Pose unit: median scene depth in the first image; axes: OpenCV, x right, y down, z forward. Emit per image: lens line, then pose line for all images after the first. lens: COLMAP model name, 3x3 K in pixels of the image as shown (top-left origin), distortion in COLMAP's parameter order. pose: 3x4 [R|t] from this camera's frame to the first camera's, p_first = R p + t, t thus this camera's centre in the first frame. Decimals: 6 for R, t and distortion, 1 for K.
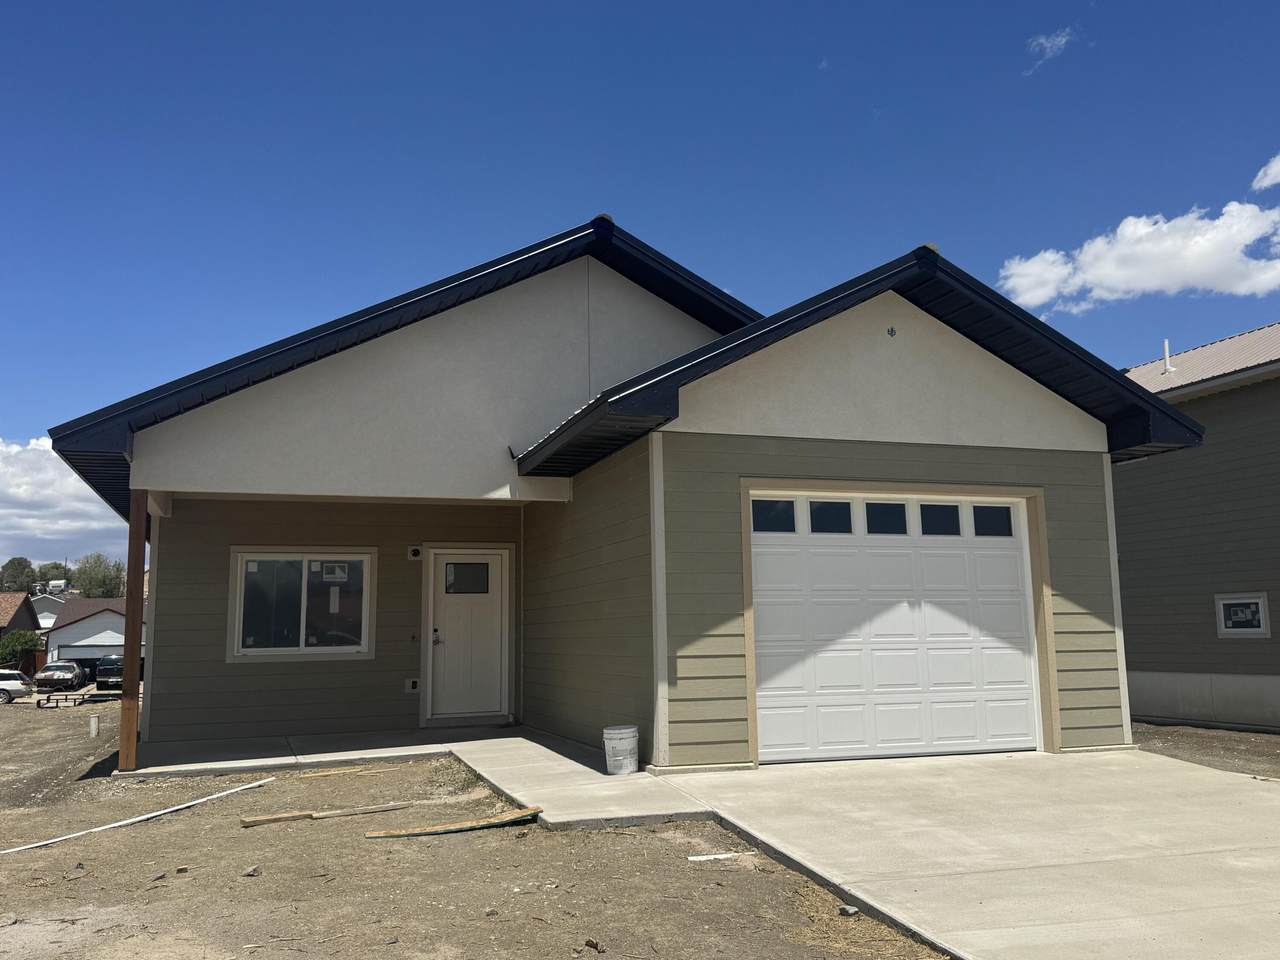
lens RADIAL K [[1109.5, 0, 636.7], [0, 1109.5, 482.7], [0, 0, 1]] dist [0.083717, -0.129491]
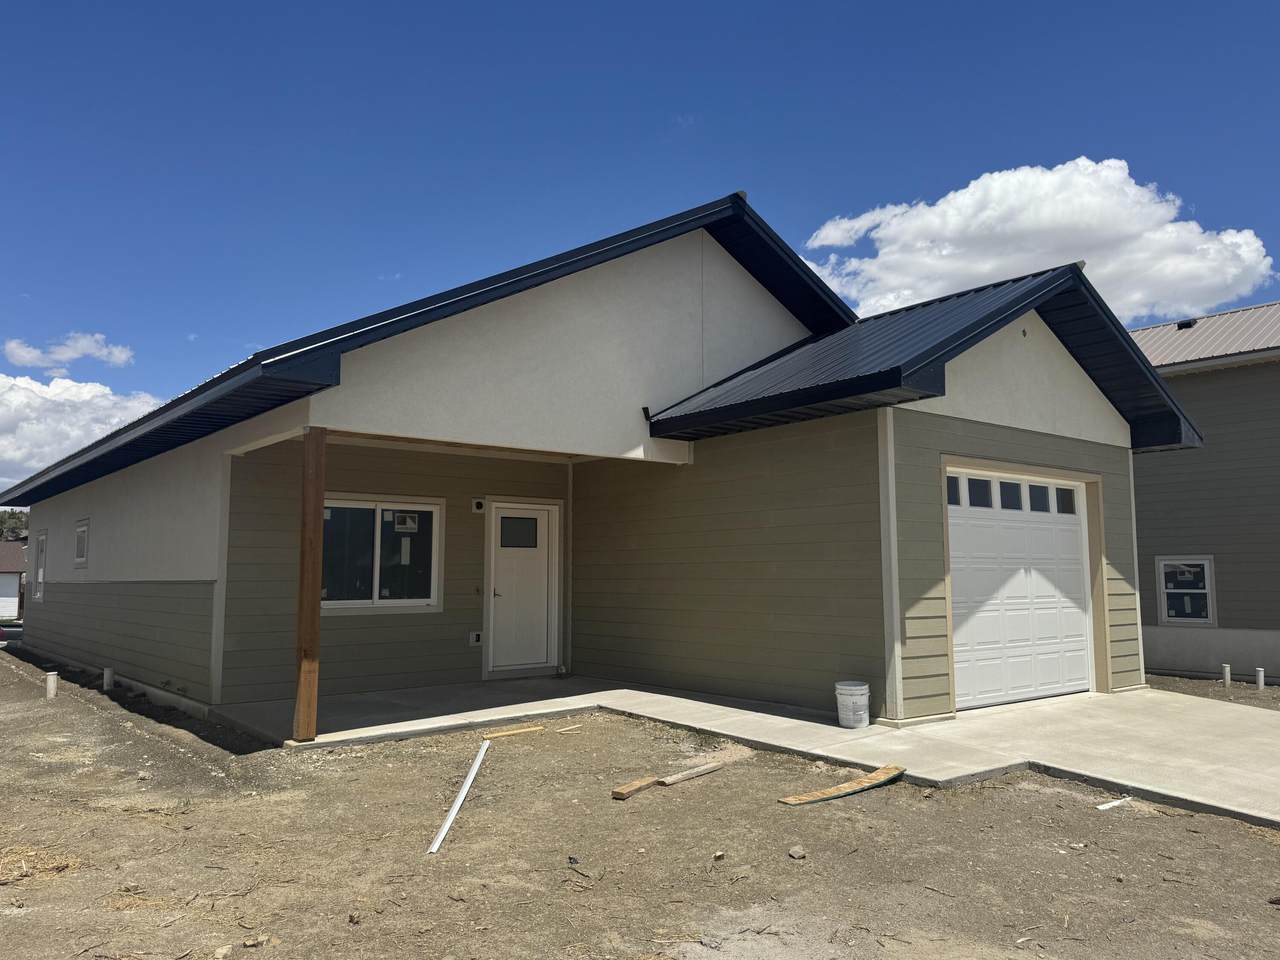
lens RADIAL K [[967.9, 0, 649.4], [0, 967.9, 480.8], [0, 0, 1]] dist [0.025144, -0.001426]
pose [[0.939720, 0.047153, 0.338678, -0.435240], [-0.059216, 0.997923, 0.025369, 0.012676], [-0.336778, -0.043895, 0.940560, 0.173194]]
